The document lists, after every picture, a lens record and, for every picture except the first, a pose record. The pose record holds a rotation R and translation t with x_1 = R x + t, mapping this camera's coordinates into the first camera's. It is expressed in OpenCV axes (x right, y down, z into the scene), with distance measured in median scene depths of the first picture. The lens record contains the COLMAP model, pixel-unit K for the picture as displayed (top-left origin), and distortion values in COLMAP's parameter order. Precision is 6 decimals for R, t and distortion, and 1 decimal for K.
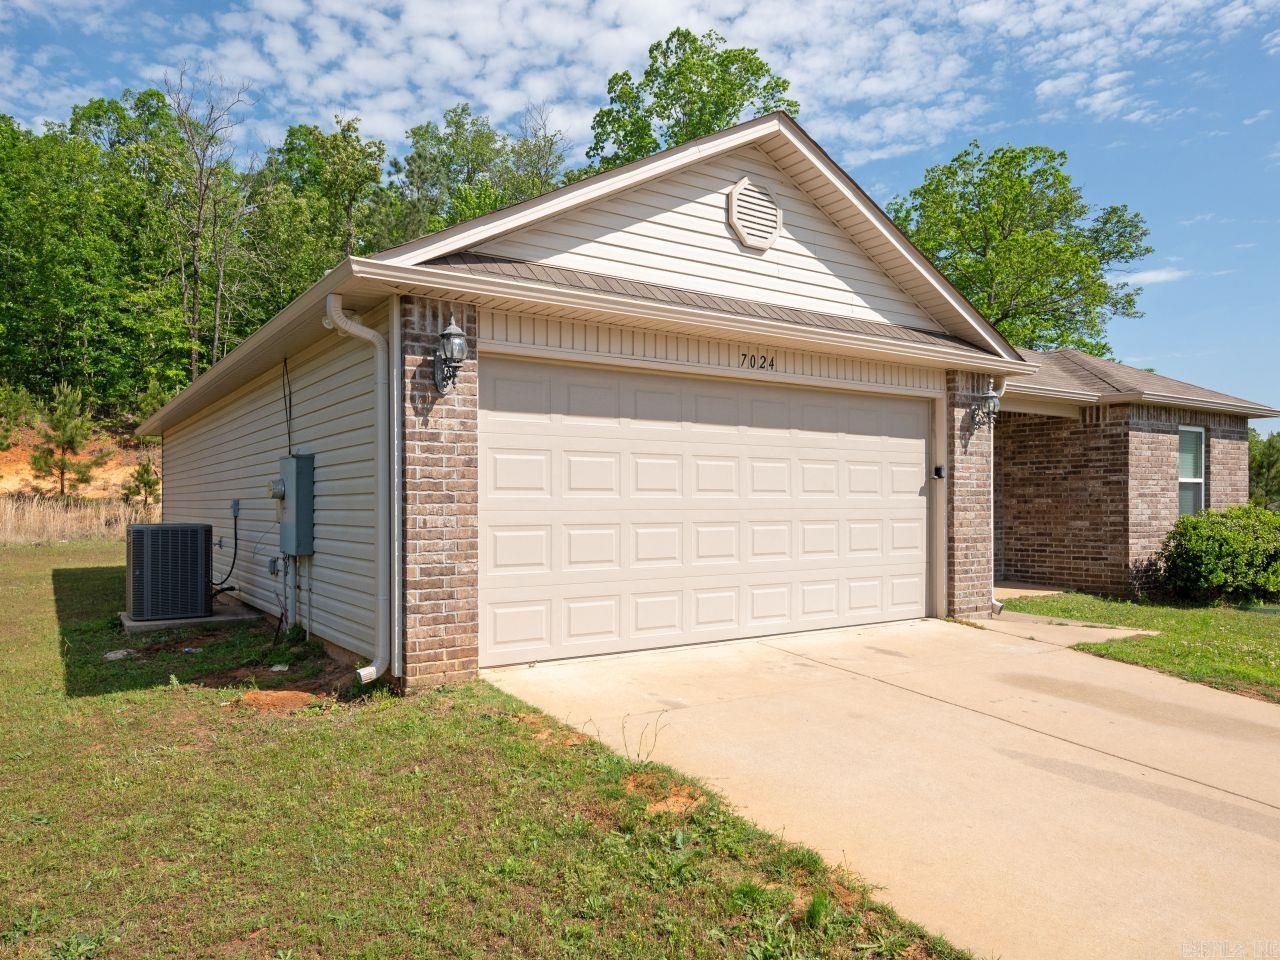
lens RADIAL K [[886.6, 0, 603.7], [0, 886.6, 503.7], [0, 0, 1]] dist [-0.007540, -0.002117]
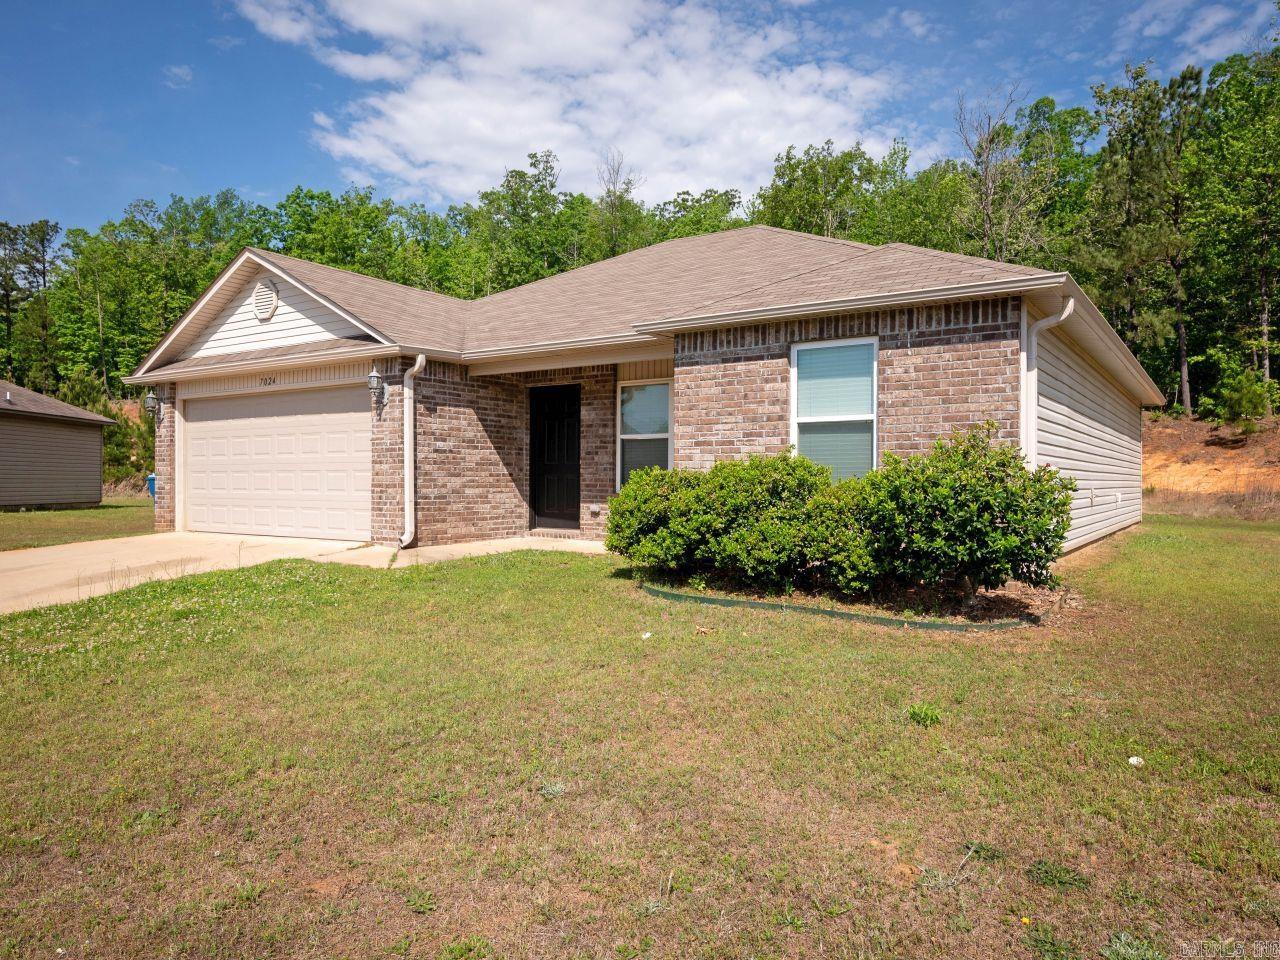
lens RADIAL K [[861.8, 0, 646.6], [0, 861.8, 481.7], [0, 0, 1]] dist [-0.005843, -0.001888]
pose [[0.389628, 0.002585, -0.920969, 2.029949], [-0.003852, 0.999992, 0.001177, 0.037404], [0.920964, 0.003089, 0.389634, 1.002292]]
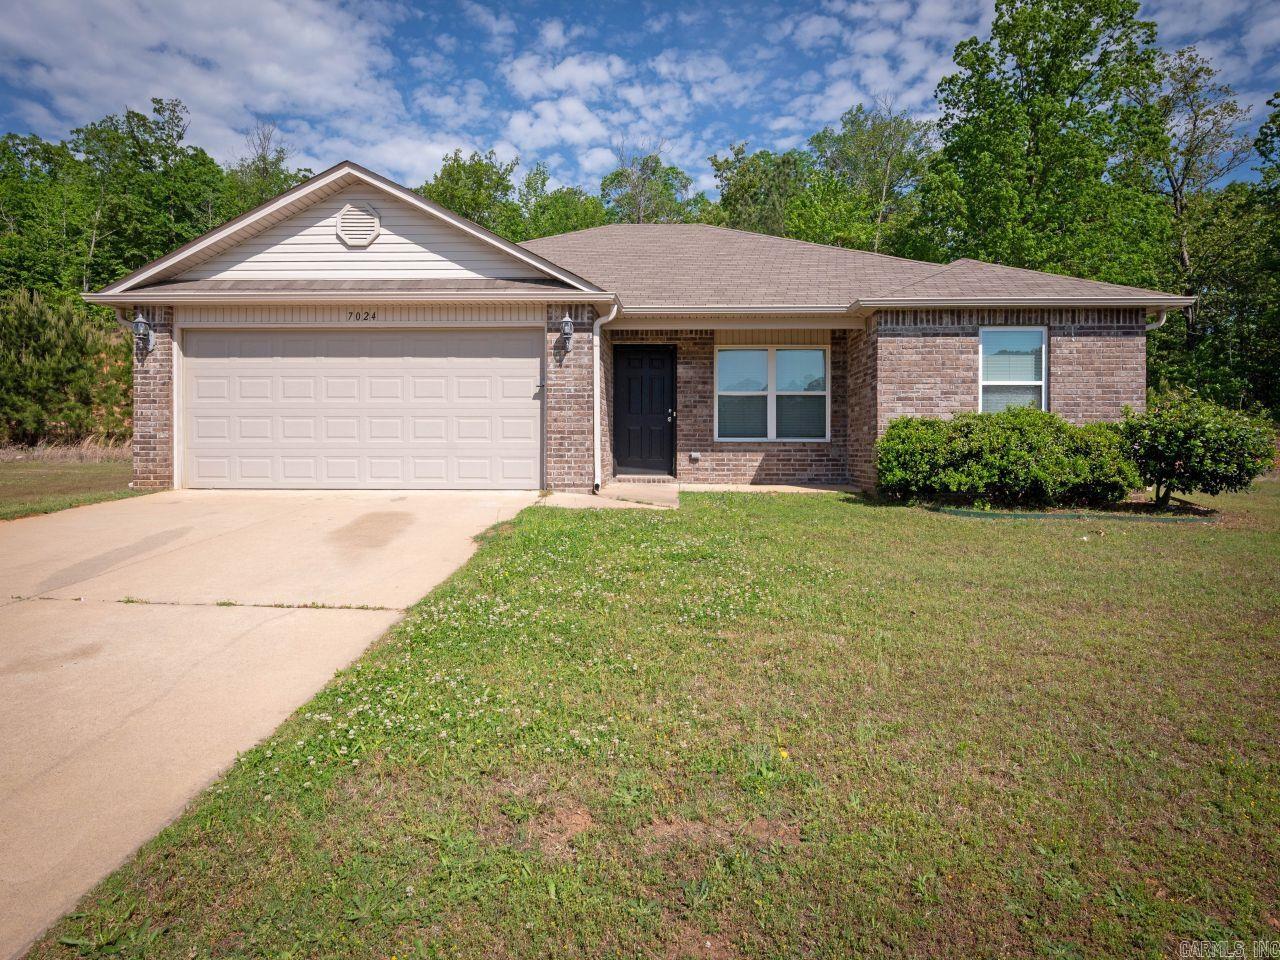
lens RADIAL K [[736.5, 0, 635.7], [0, 736.5, 446.8], [0, 0, 1]] dist [-0.002990, -0.002202]
pose [[0.810994, 0.002293, -0.585051, 1.322700], [-0.004309, 0.999989, -0.002054, 0.075057], [0.585039, 0.004187, 0.810994, 0.204563]]
